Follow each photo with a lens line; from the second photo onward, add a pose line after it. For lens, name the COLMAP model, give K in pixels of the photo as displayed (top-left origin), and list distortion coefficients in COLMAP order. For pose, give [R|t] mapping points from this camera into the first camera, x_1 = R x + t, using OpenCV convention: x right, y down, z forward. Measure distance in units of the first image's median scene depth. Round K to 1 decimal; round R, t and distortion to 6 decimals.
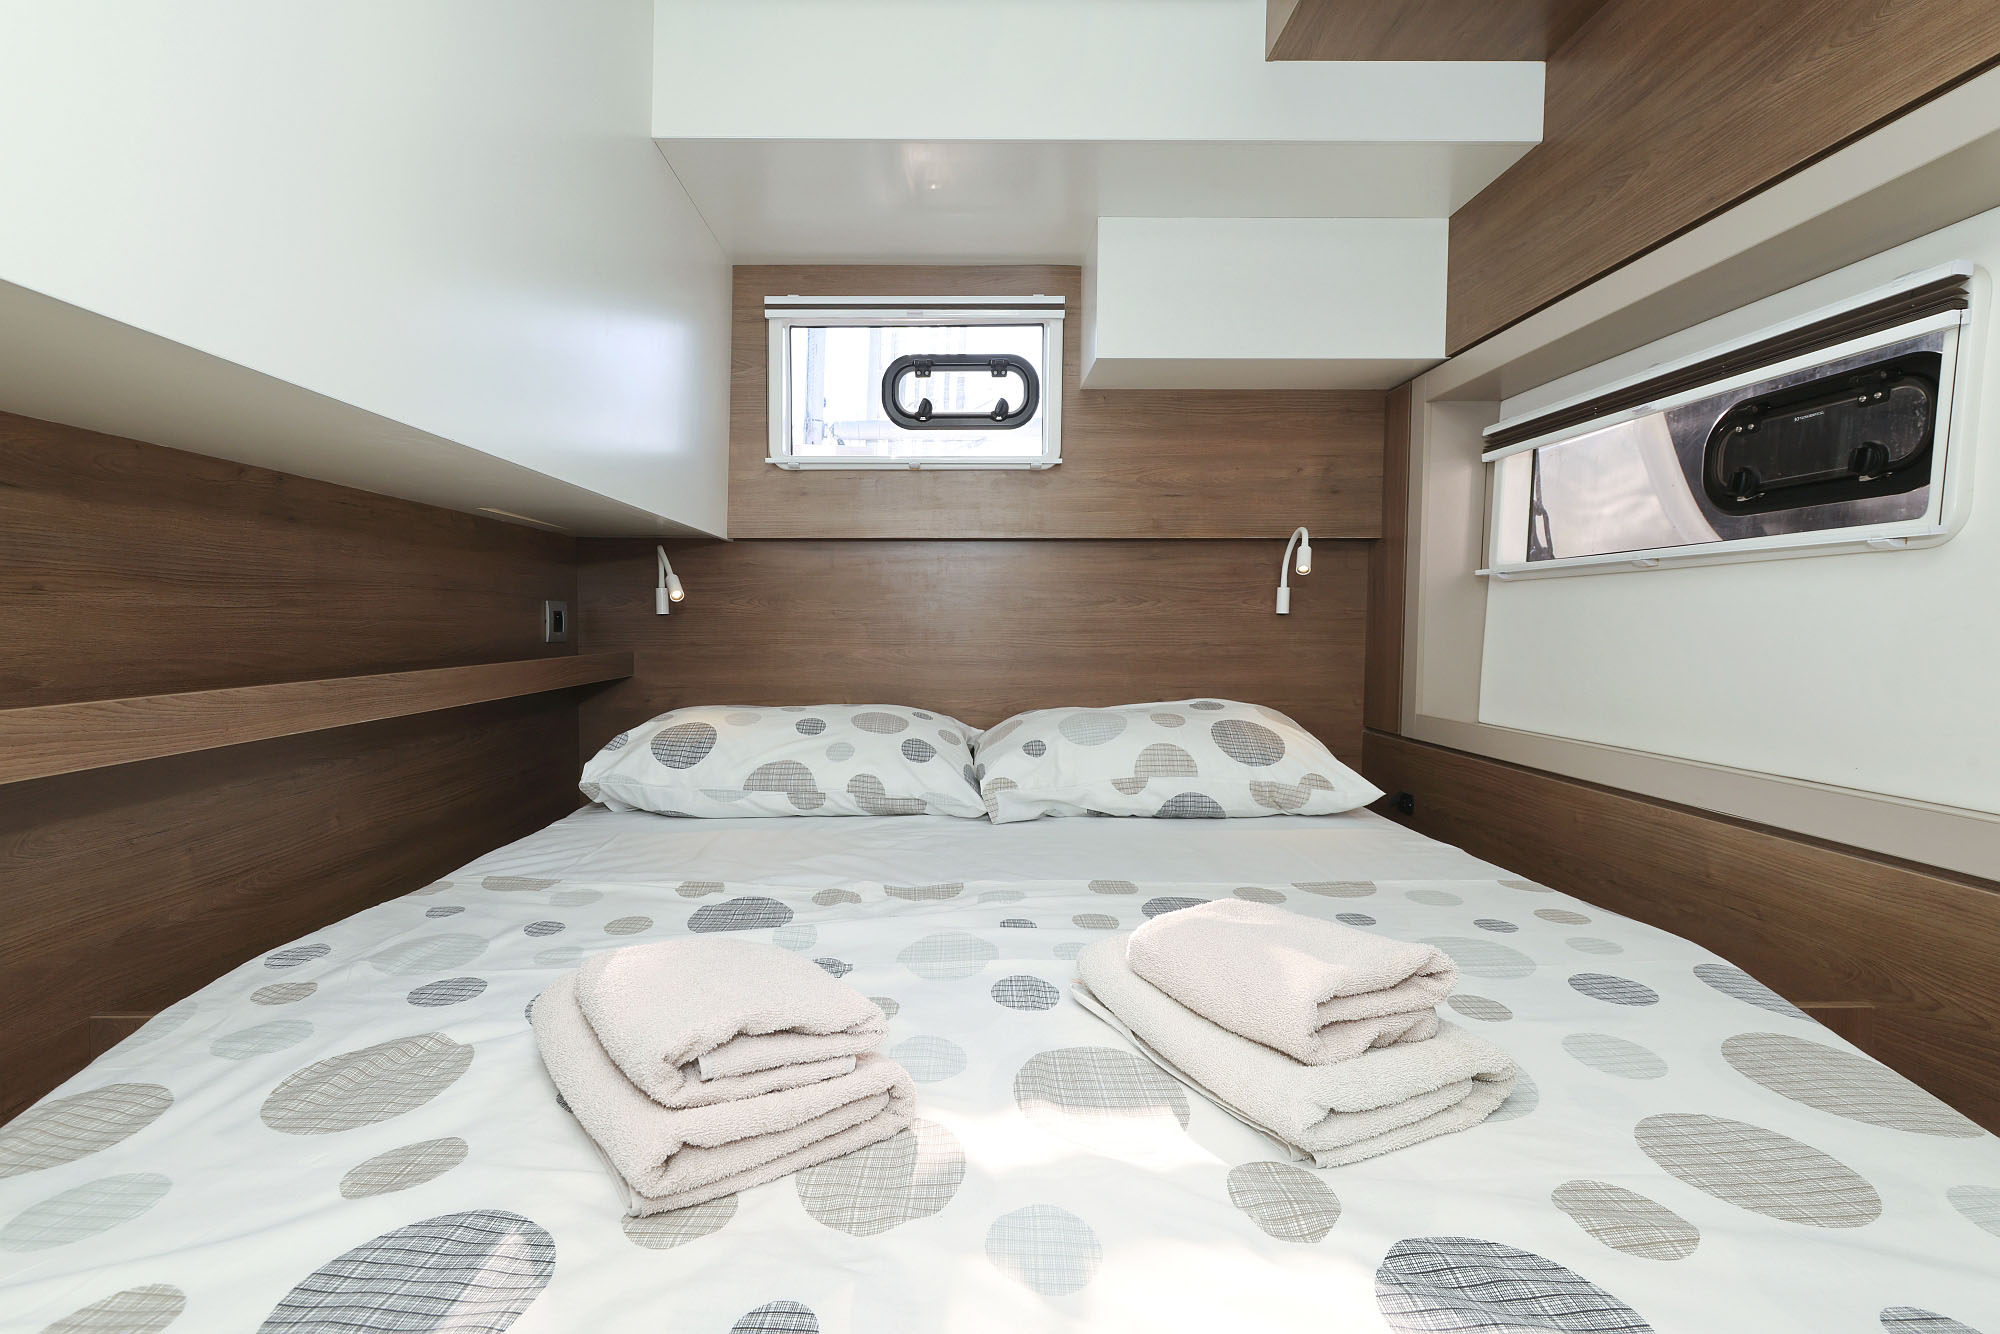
lens RADIAL K [[902.6, 0, 957.6], [0, 902.6, 653.4], [0, 0, 1]] dist [-0.001231, -0.000393]
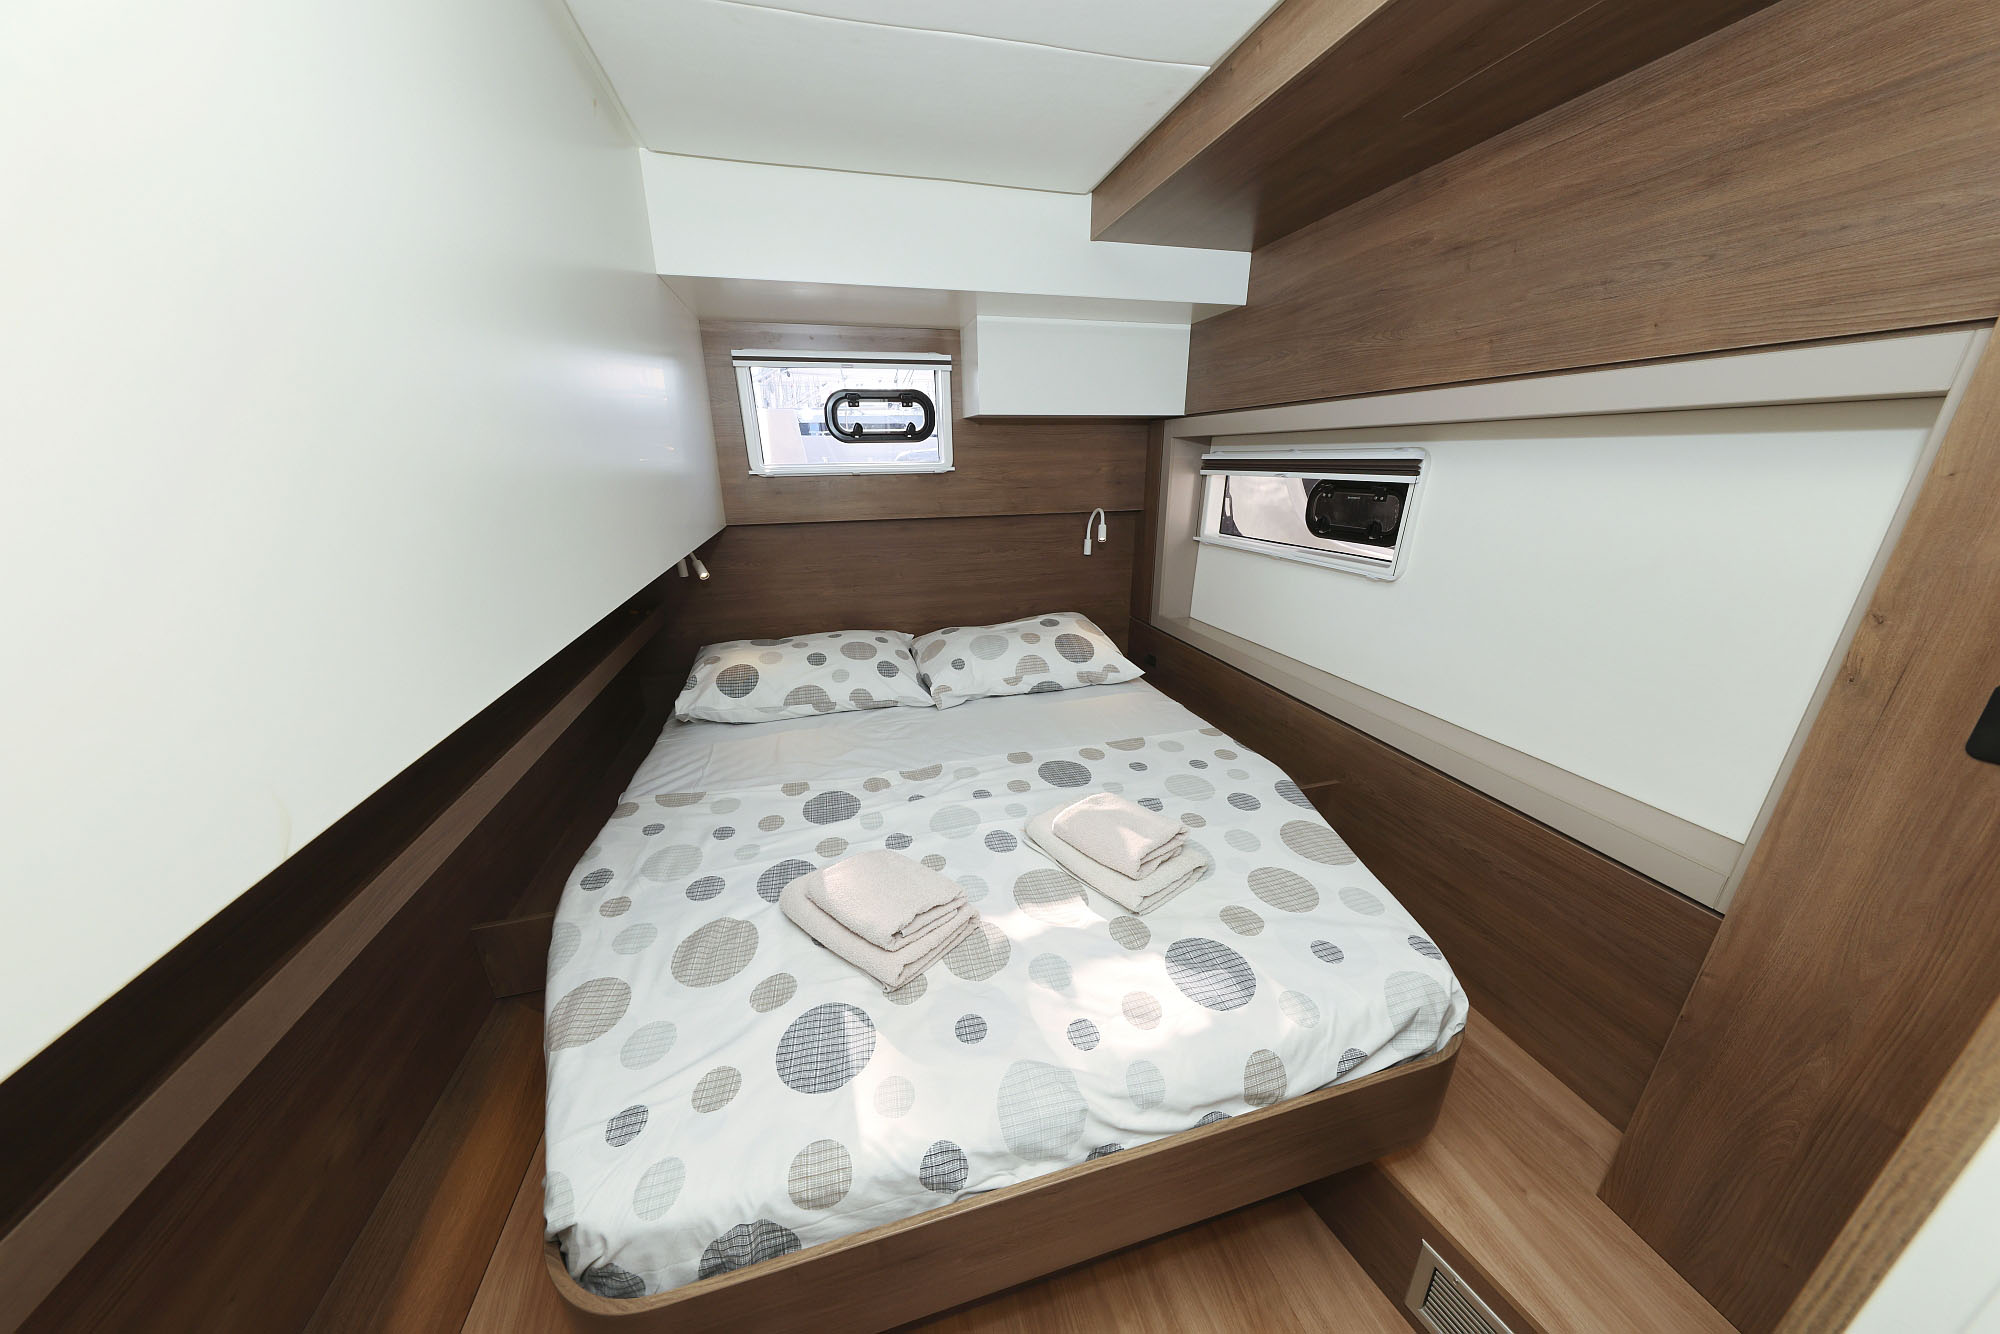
lens RADIAL K [[644.9, 0, 981.7], [0, 644.9, 669.6], [0, 0, 1]] dist [-0.005503, -0.000085]
pose [[0.969528, -0.119536, 0.213837, -0.140458], [0.047760, 0.948356, 0.313592, -0.278329], [-0.240280, -0.293823, 0.925167, -0.159596]]
